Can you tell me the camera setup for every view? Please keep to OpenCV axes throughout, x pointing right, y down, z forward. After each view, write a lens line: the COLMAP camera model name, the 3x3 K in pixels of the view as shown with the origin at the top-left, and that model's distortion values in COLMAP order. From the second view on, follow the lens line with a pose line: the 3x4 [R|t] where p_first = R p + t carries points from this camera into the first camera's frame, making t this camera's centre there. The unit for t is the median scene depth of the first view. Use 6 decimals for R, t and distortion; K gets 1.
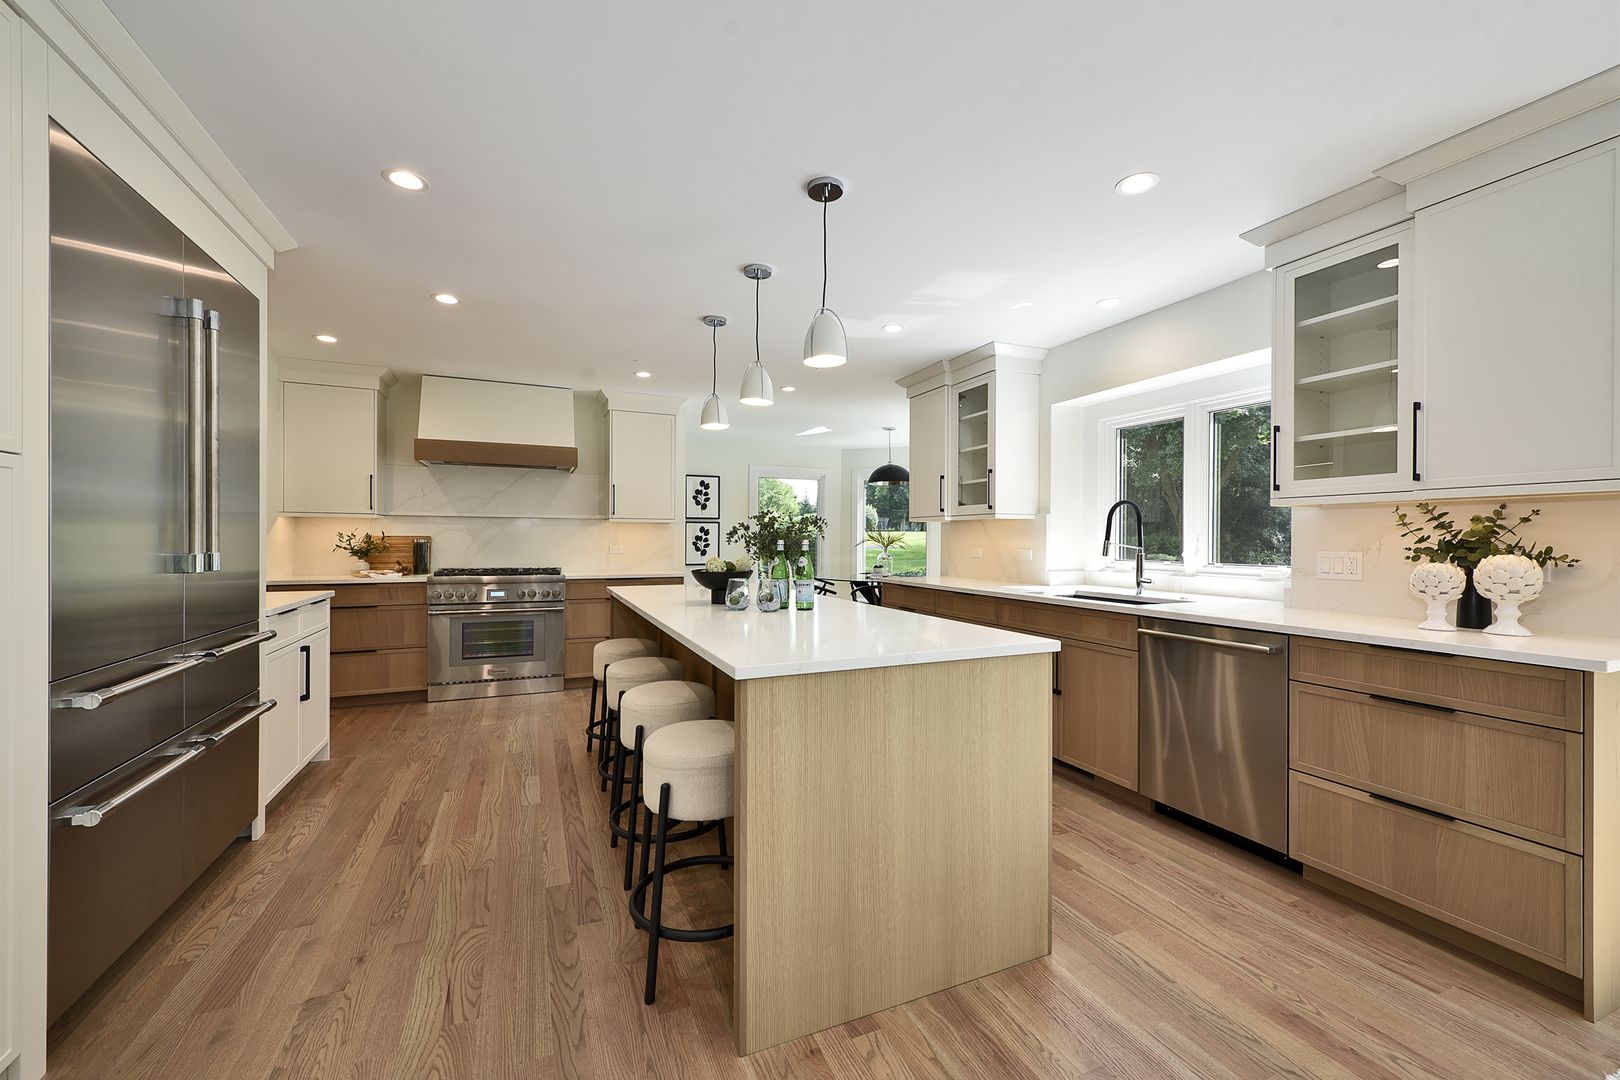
lens RADIAL K [[644.6, 0, 808.8], [0, 644.6, 542.4], [0, 0, 1]] dist [-0.000995, -0.000240]
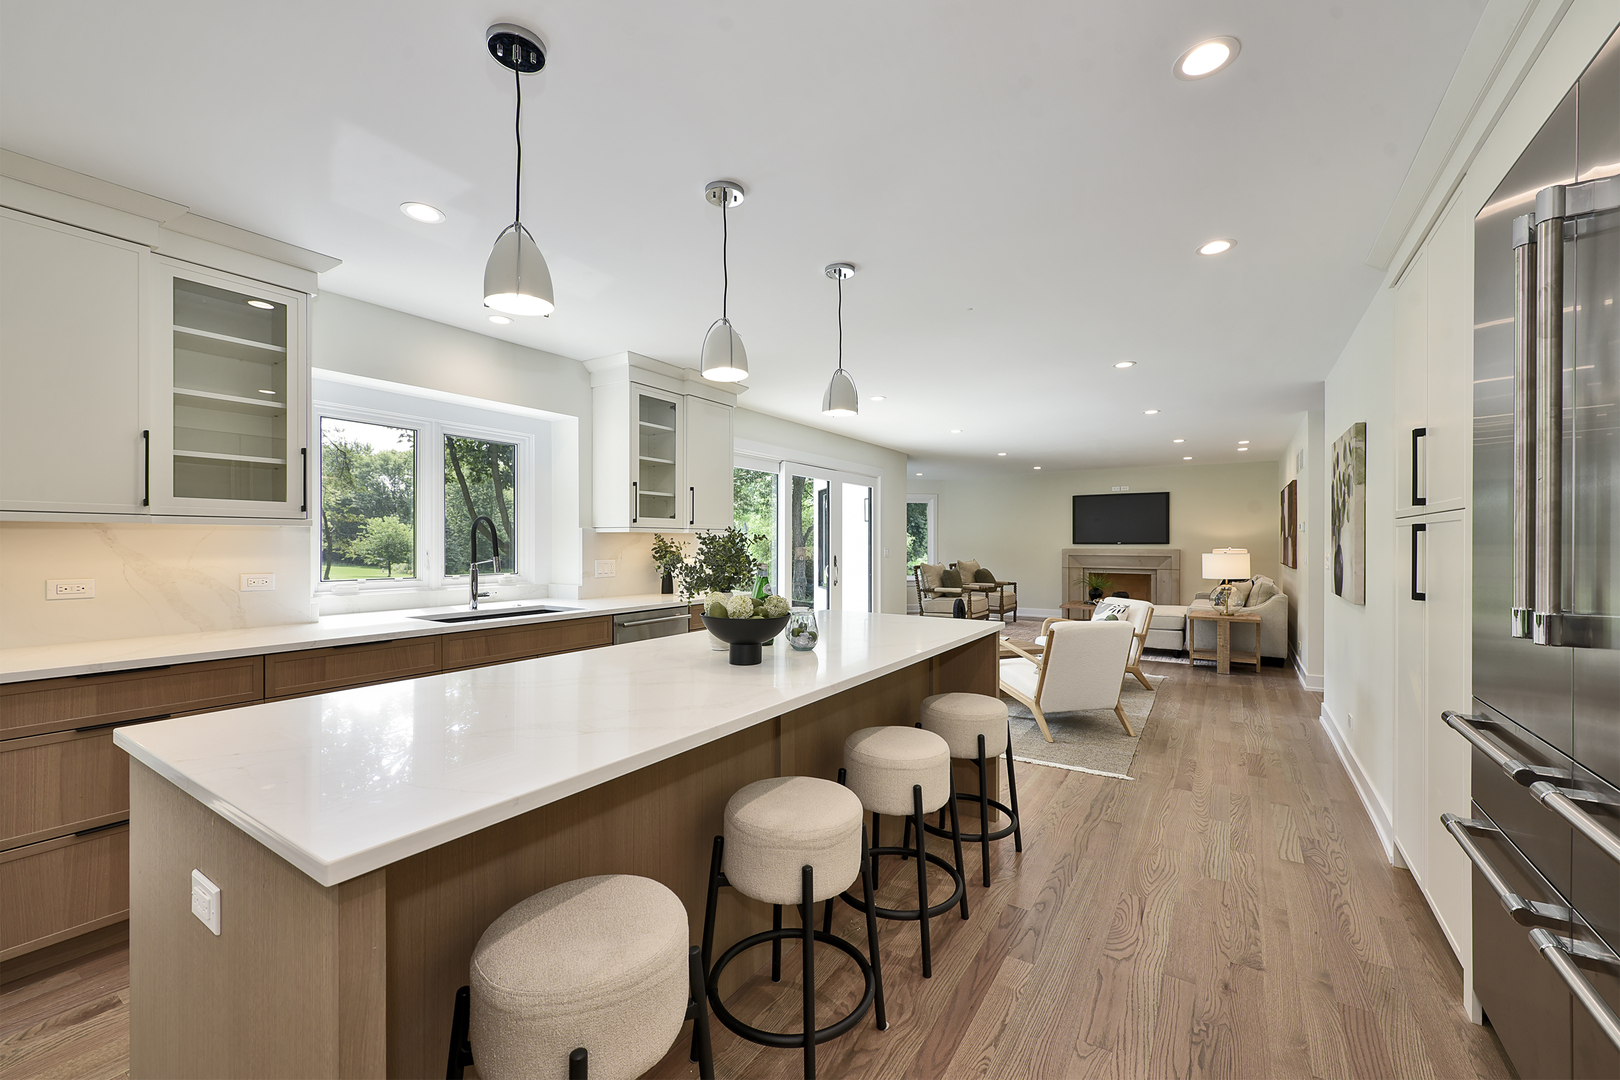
lens RADIAL K [[644.6, 0, 809.8], [0, 644.6, 538.9], [0, 0, 1]] dist [-0.000995, -0.000240]
pose [[-0.551033, -0.003848, 0.834474, -0.513652], [-0.002203, 0.999993, 0.003156, -0.026673], [-0.834480, -0.000100, -0.551038, 0.918865]]
